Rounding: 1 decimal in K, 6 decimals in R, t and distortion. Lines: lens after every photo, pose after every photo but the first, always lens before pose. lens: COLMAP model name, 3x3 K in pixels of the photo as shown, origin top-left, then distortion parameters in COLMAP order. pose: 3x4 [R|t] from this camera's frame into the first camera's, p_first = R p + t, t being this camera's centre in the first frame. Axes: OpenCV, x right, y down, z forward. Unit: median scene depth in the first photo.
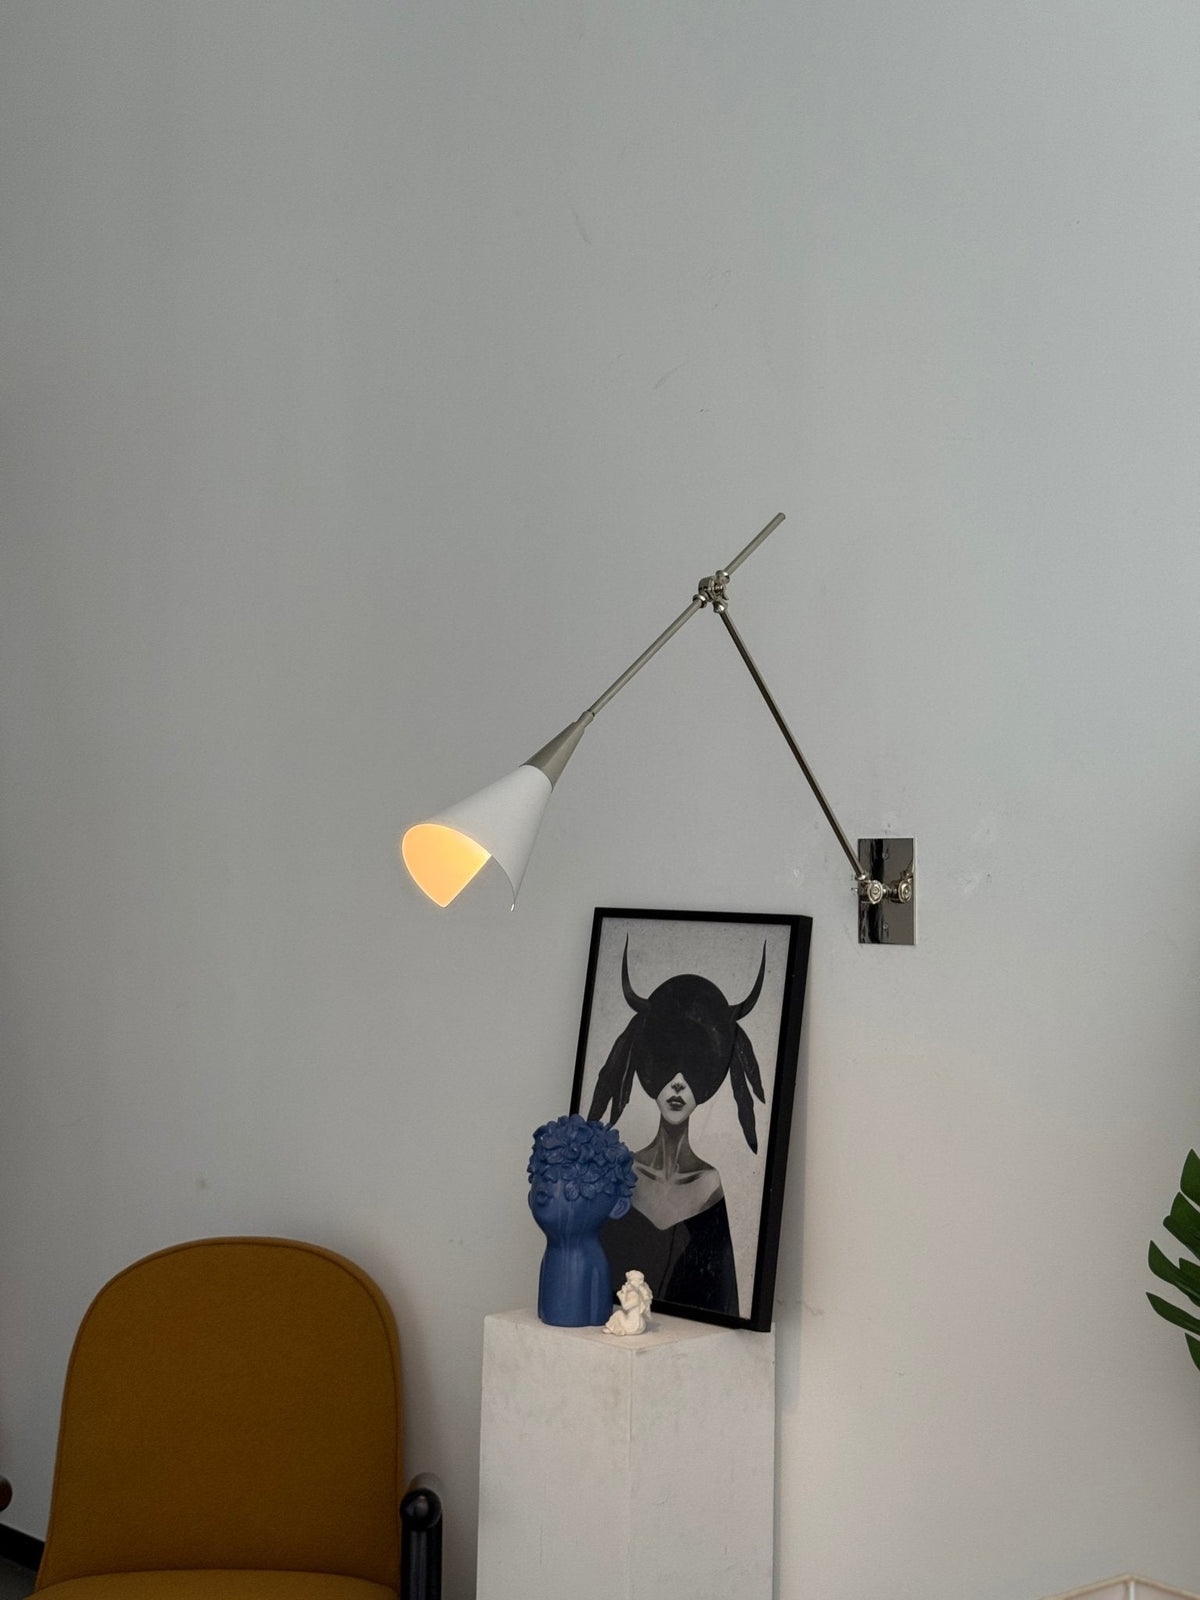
lens RADIAL K [[2264.2, 0, 599.5], [0, 2264.2, 798.1], [0, 0, 1]] dist [0.113062, 0.000000]
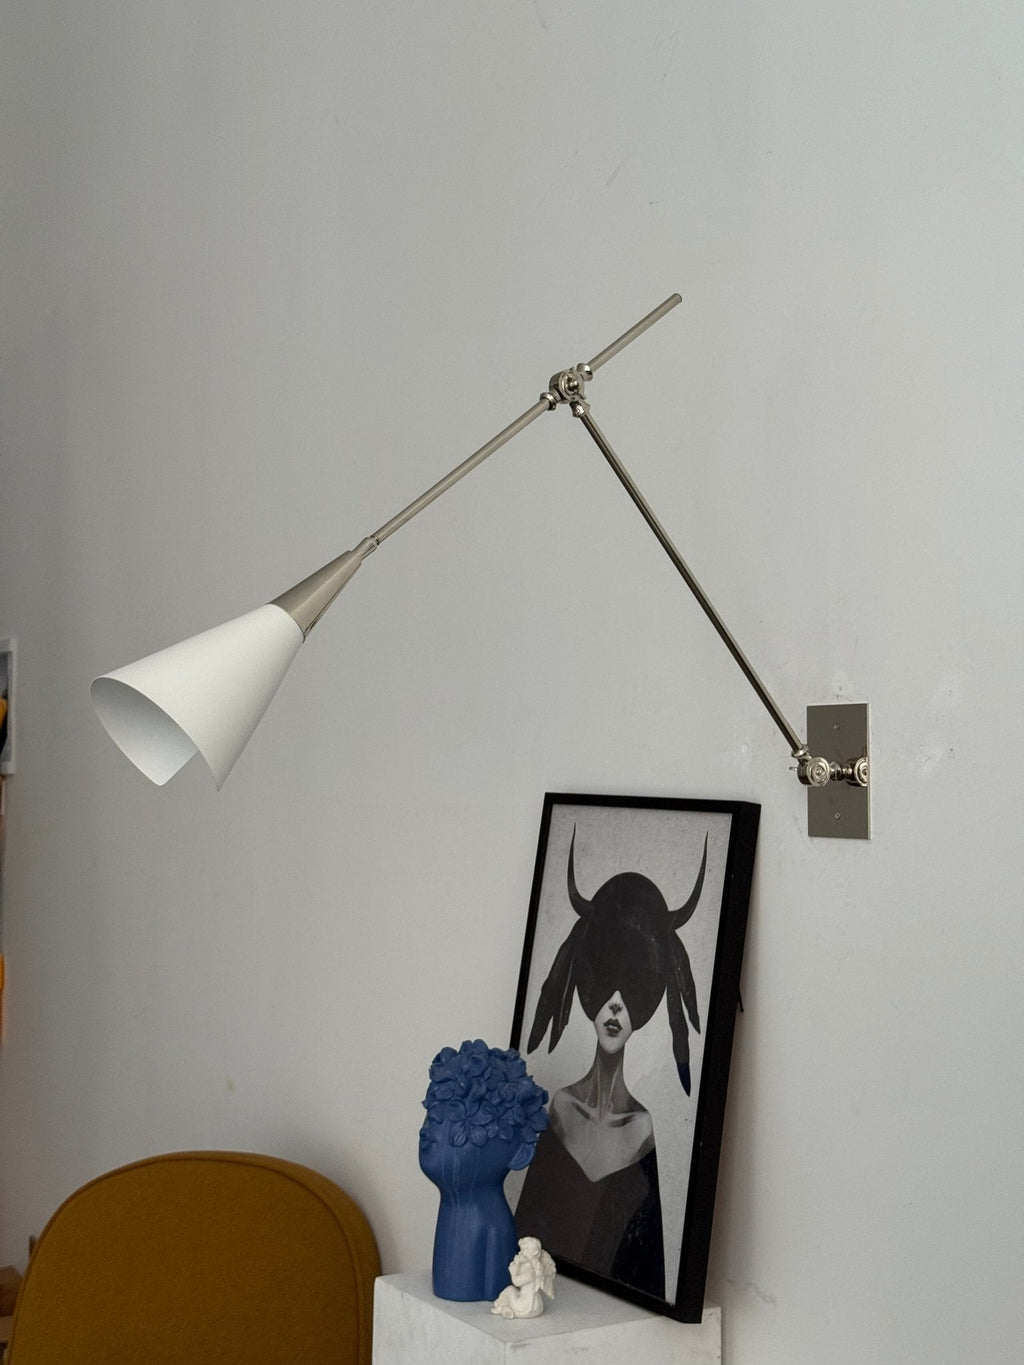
lens RADIAL K [[1931.7, 0, 510.9], [0, 1931.7, 674.6], [0, 0, 1]] dist [0.113062, 0.000000]
pose [[0.975362, -0.011291, -0.220322, 0.159985], [0.007297, 0.999794, -0.018934, 0.018738], [0.220491, 0.016860, 0.975243, 0.304317]]
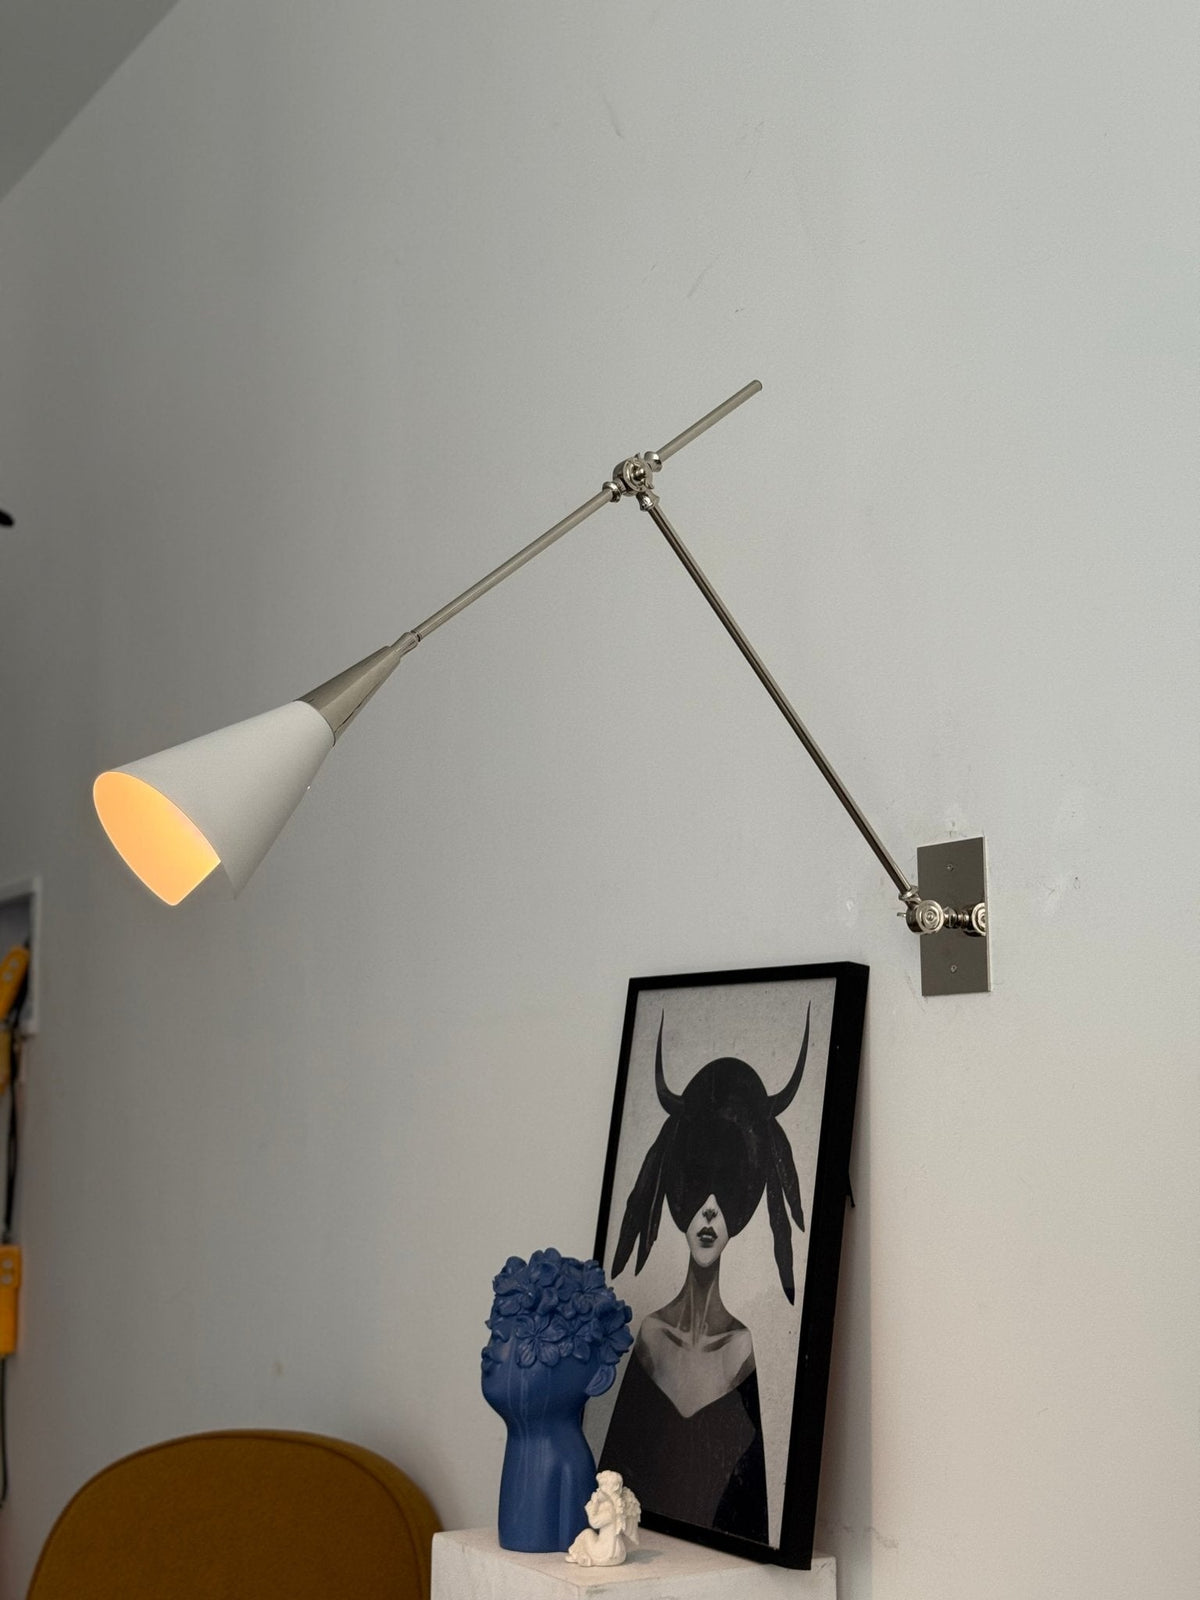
lens RADIAL K [[2264.2, 0, 594.7], [0, 2264.2, 795.8], [0, 0, 1]] dist [0.113062, 0.000000]
pose [[0.970862, -0.043907, -0.235583, 0.180176], [0.018616, 0.993920, -0.108524, 0.075181], [0.238916, 0.100976, 0.965776, 0.289575]]
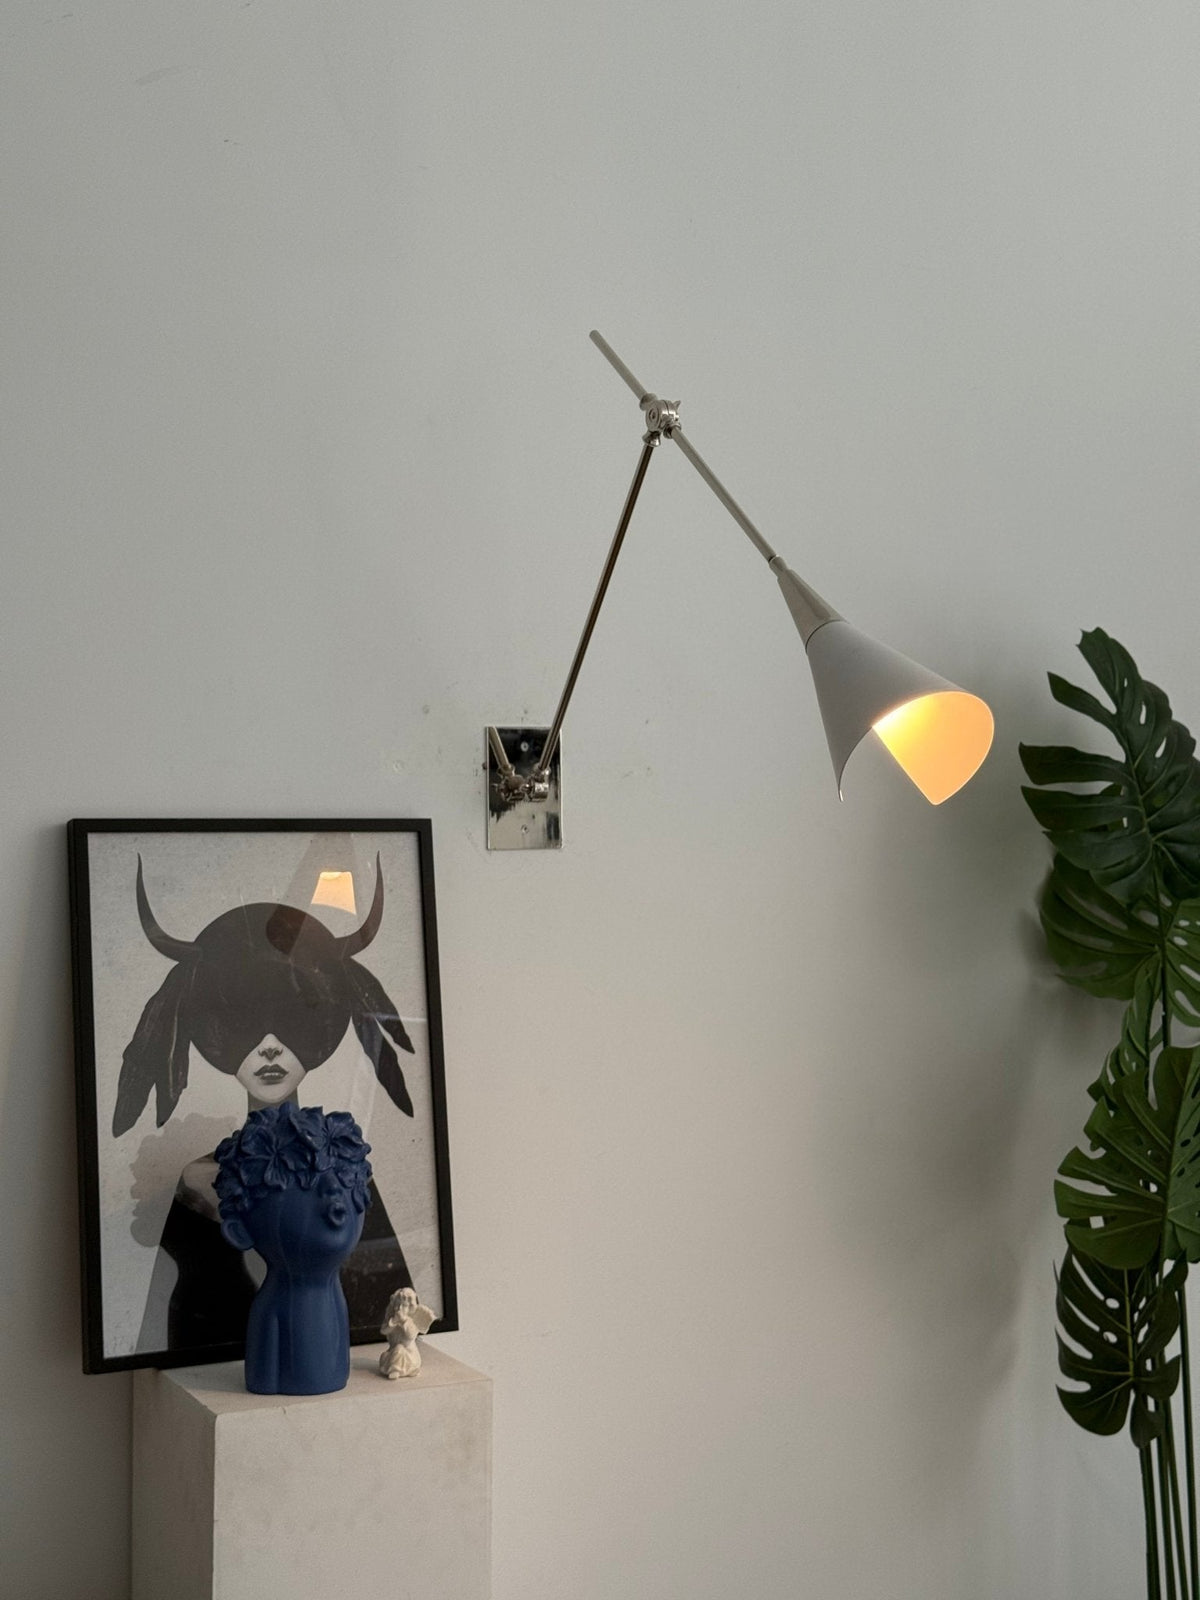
lens RADIAL K [[2264.2, 0, 606.6], [0, 2264.2, 803.7], [0, 0, 1]] dist [0.113062, 0.000000]
pose [[0.301025, -0.014895, 0.953500, -0.667099], [-0.024464, 0.999428, 0.023336, 0.025410], [-0.953302, -0.030352, 0.300488, 0.690489]]
